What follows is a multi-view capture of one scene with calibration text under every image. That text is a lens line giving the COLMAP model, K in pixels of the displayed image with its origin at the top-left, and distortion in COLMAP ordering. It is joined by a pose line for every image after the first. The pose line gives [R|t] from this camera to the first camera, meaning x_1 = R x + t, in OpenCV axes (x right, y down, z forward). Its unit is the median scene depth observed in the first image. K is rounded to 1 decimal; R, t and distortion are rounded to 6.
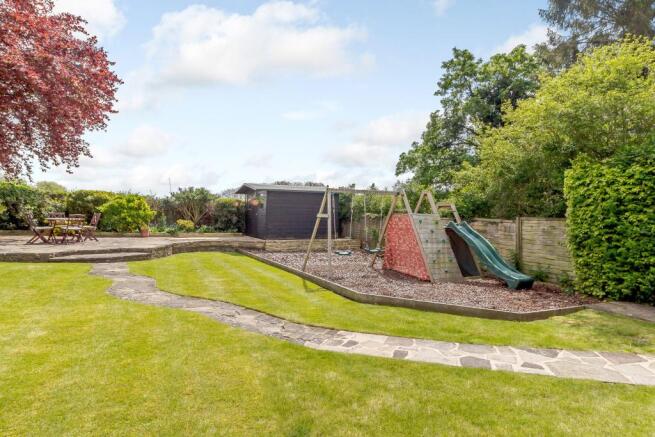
lens RADIAL K [[400.9, 0, 329.7], [0, 400.9, 218.5], [0, 0, 1]] dist [0.004575, 0.000607]
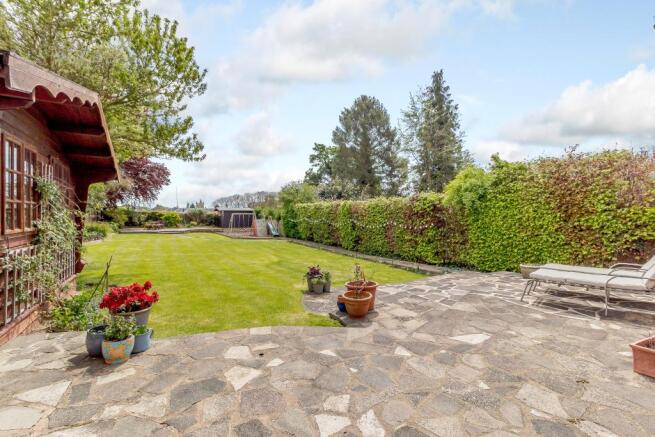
lens RADIAL K [[304.7, 0, 327.8], [0, 304.7, 214.2], [0, 0, 1]] dist [0.002079, 0.000213]
pose [[0.997176, -0.012291, 0.074086, 0.396552], [0.012755, 0.999902, -0.005792, -0.022801], [-0.074007, 0.006721, 0.997235, -1.136953]]
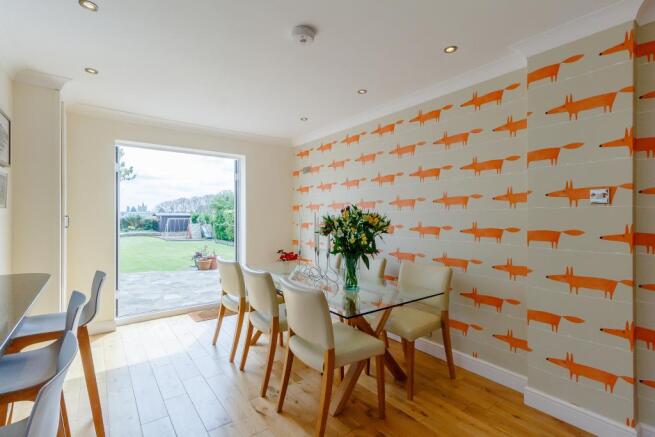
lens RADIAL K [[304.7, 0, 324.2], [0, 304.7, 219.5], [0, 0, 1]] dist [0.002079, 0.000213]
pose [[0.976724, -0.016821, 0.213840, 0.529562], [0.016853, 0.999857, 0.001675, -0.024500], [-0.213838, 0.001968, 0.976867, -1.446944]]
